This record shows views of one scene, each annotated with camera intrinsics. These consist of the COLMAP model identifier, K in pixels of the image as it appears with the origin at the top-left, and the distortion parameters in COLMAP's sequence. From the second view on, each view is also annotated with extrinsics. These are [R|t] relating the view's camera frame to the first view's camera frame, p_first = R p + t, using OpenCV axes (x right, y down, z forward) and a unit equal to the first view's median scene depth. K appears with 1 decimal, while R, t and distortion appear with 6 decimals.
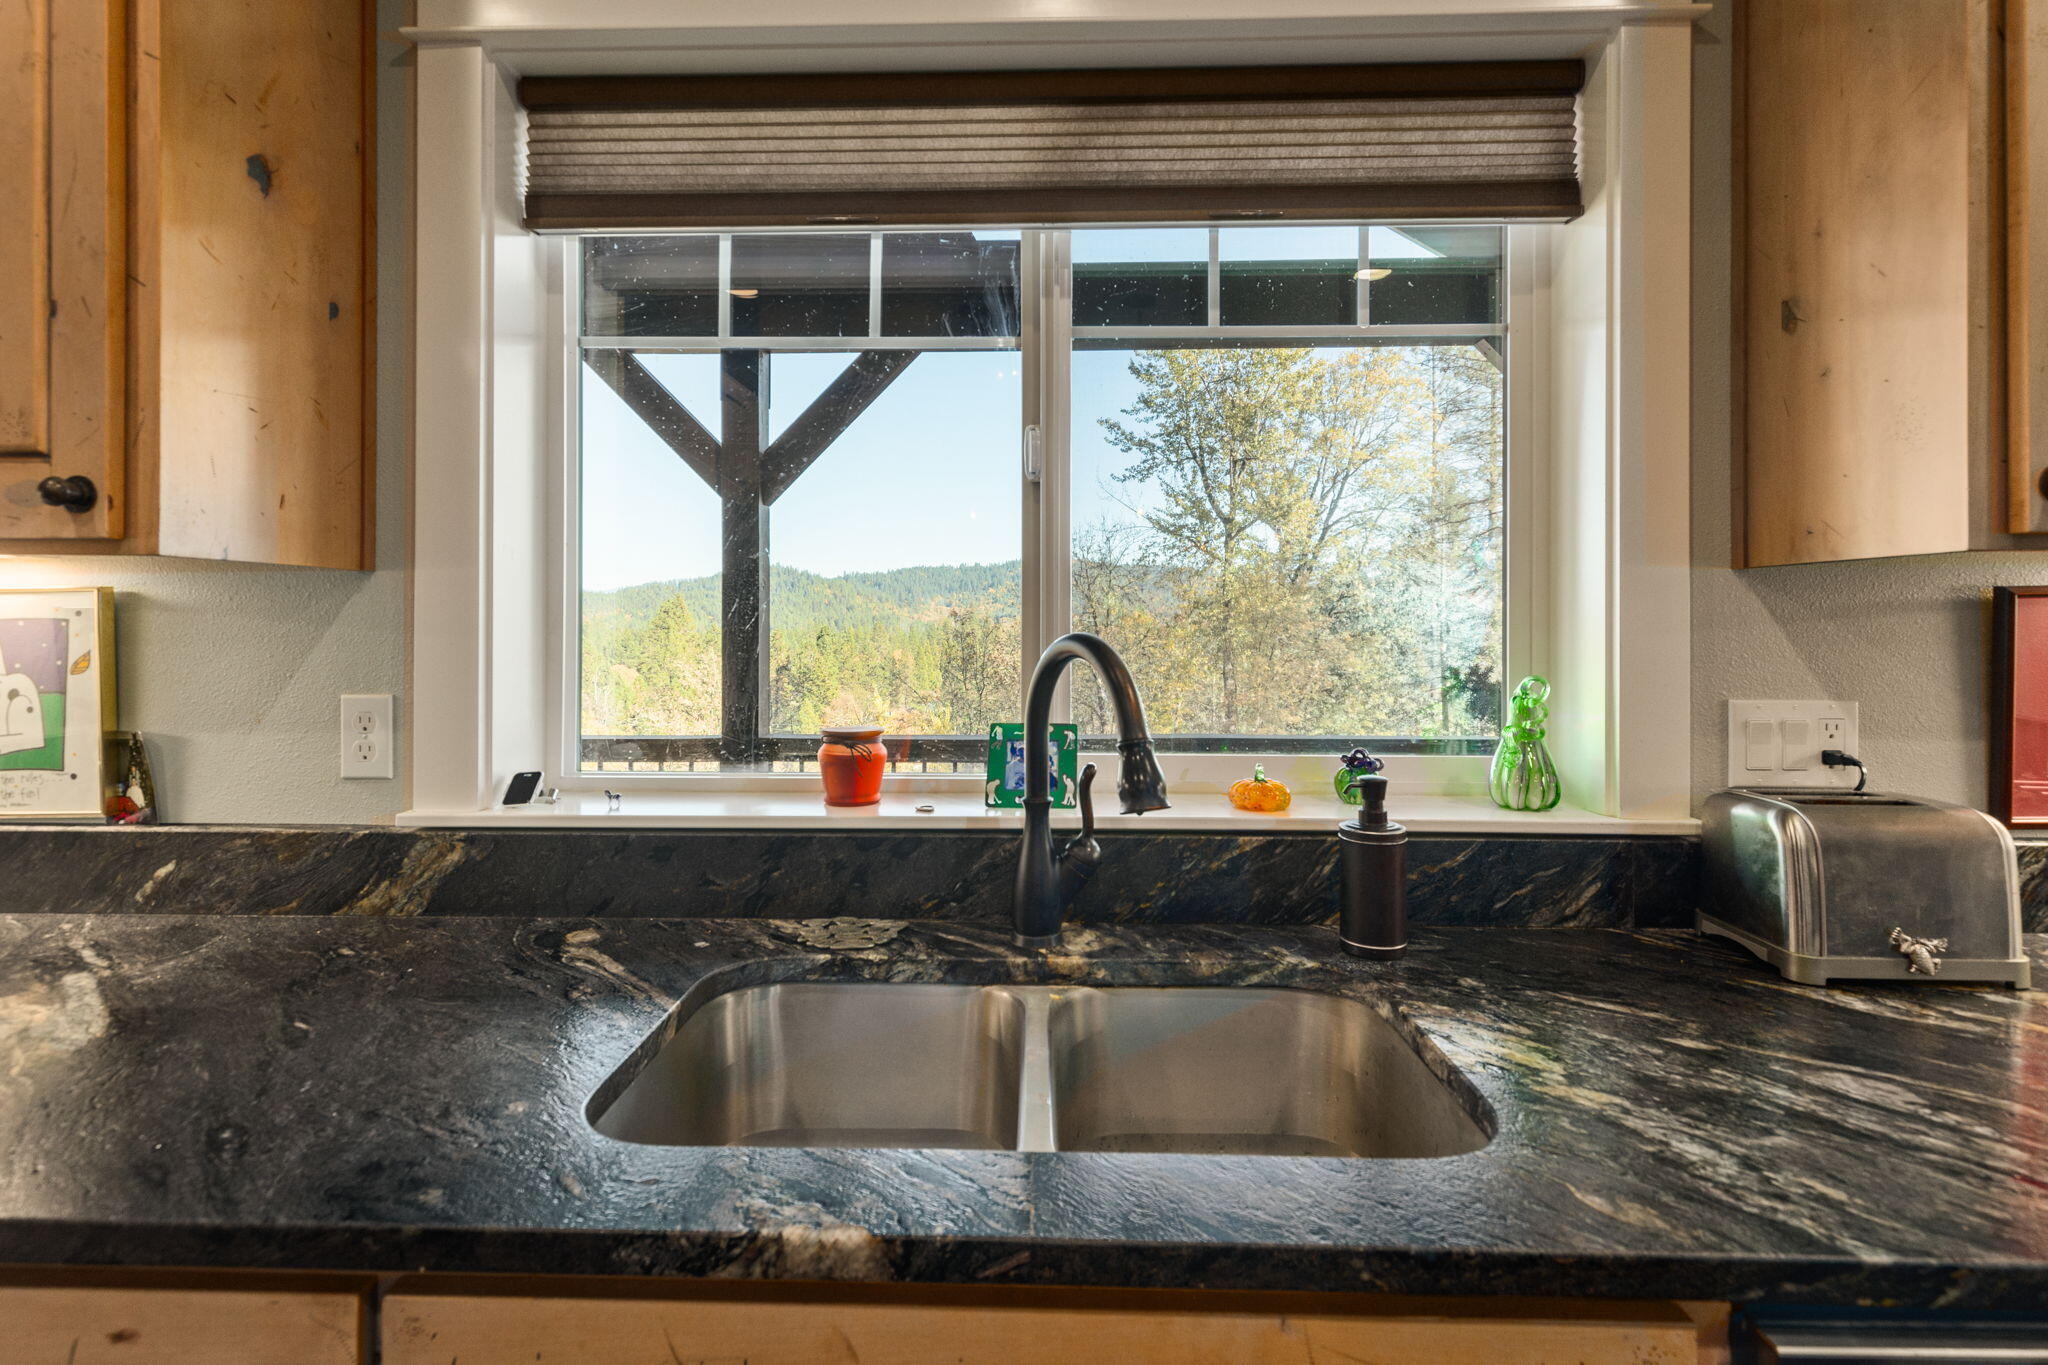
lens RADIAL K [[939.3, 0, 1020.5], [0, 939.3, 663.4], [0, 0, 1]] dist [0.000601, 0.000053]
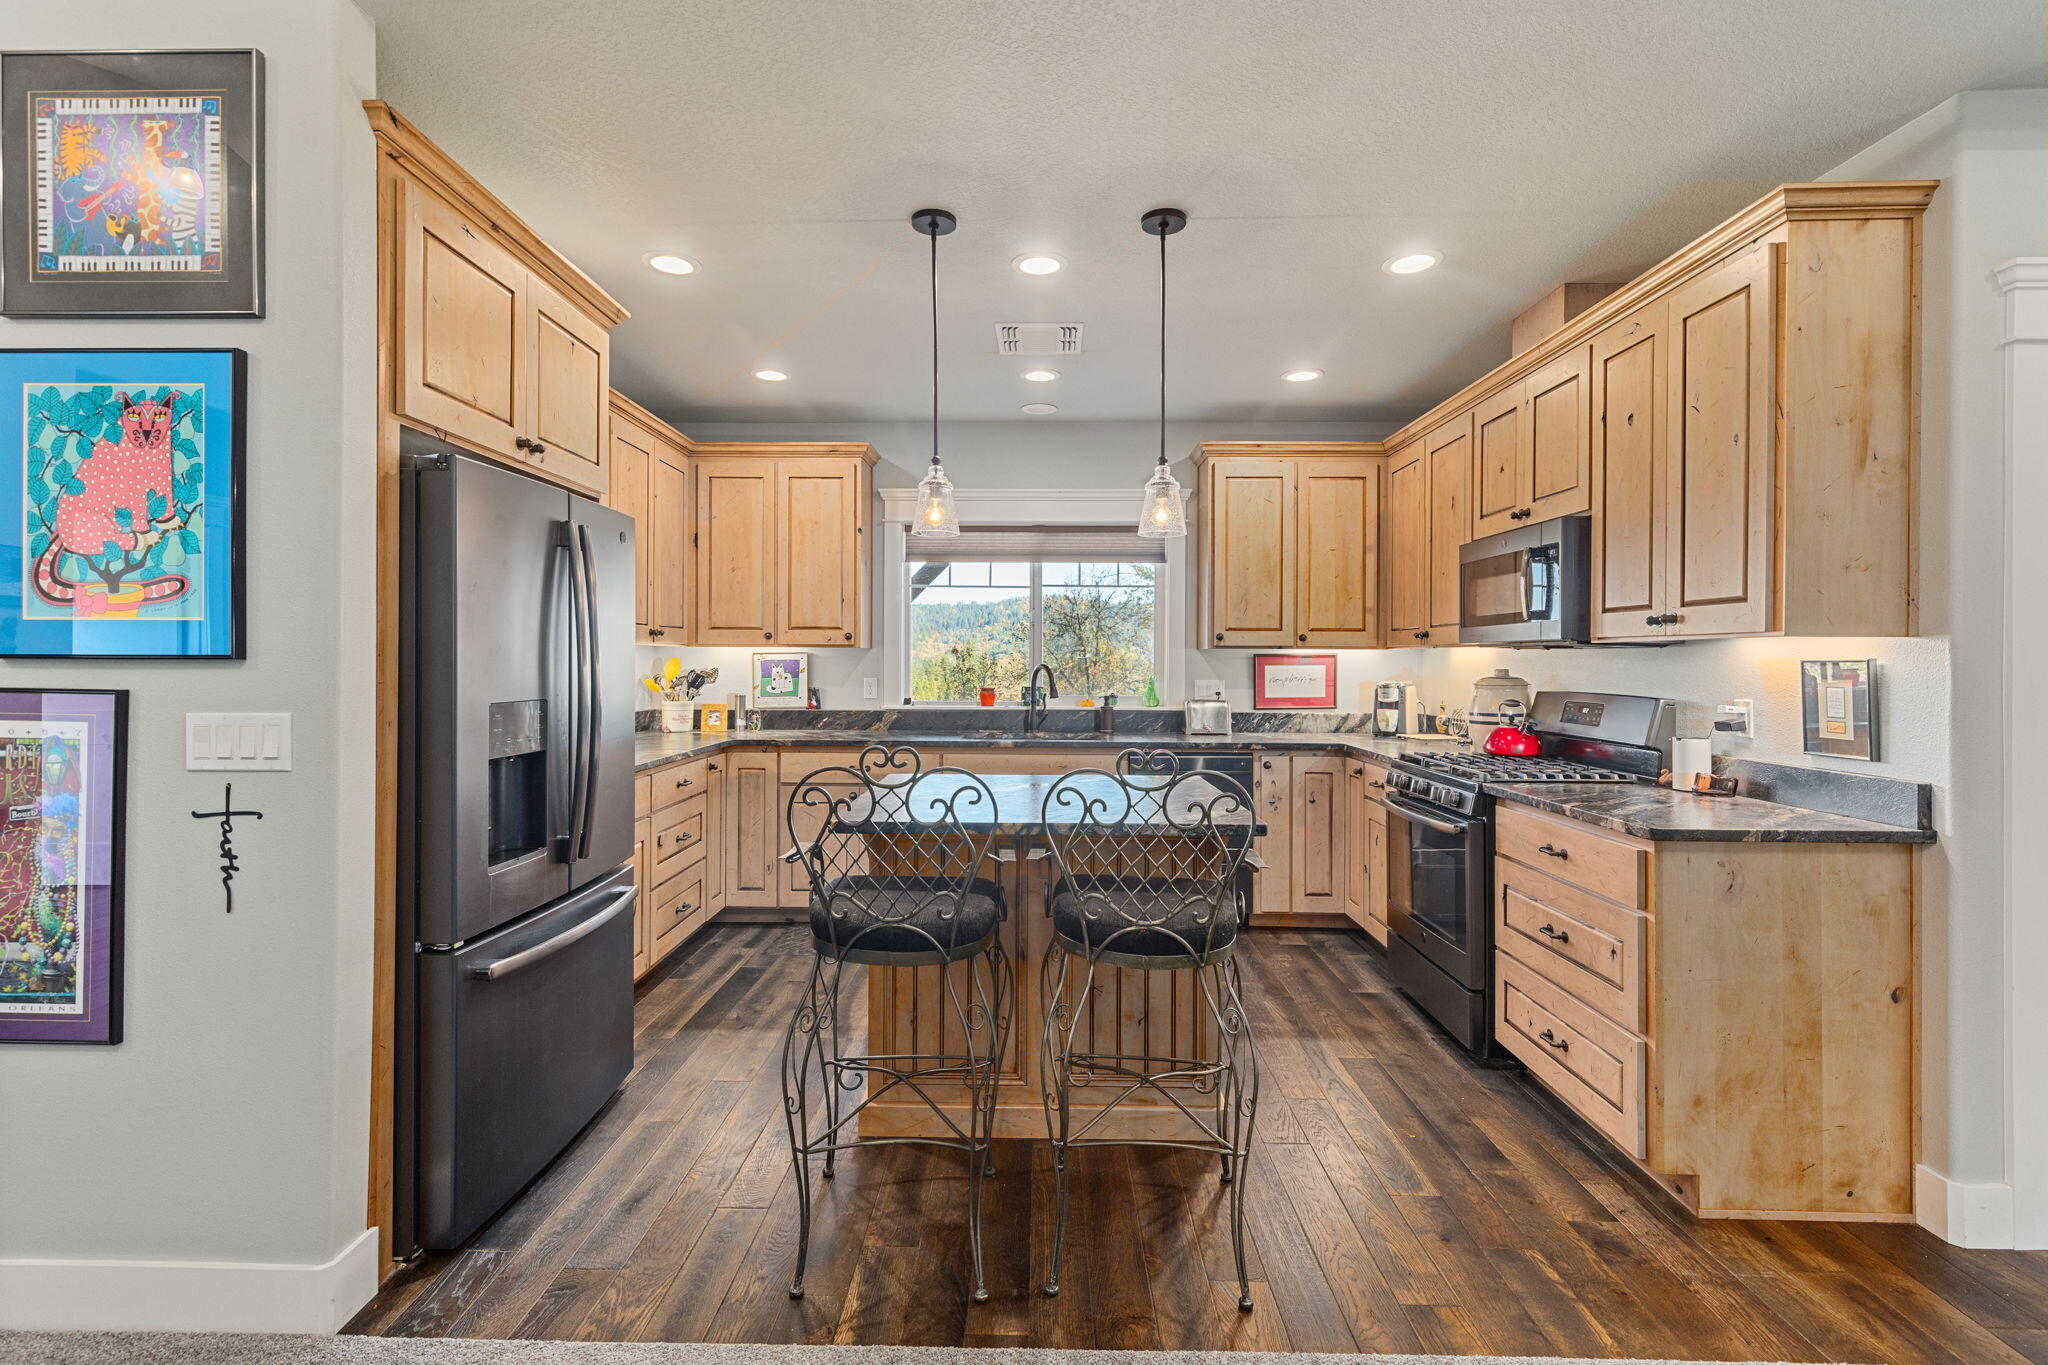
lens RADIAL K [[939.3, 0, 1020.5], [0, 939.3, 663.4], [0, 0, 1]] dist [0.000601, 0.000053]
pose [[0.999973, 0.004816, 0.005631, -0.064284], [-0.004594, 0.999242, -0.038650, 0.125140], [-0.005813, 0.038623, 0.999237, -3.116802]]
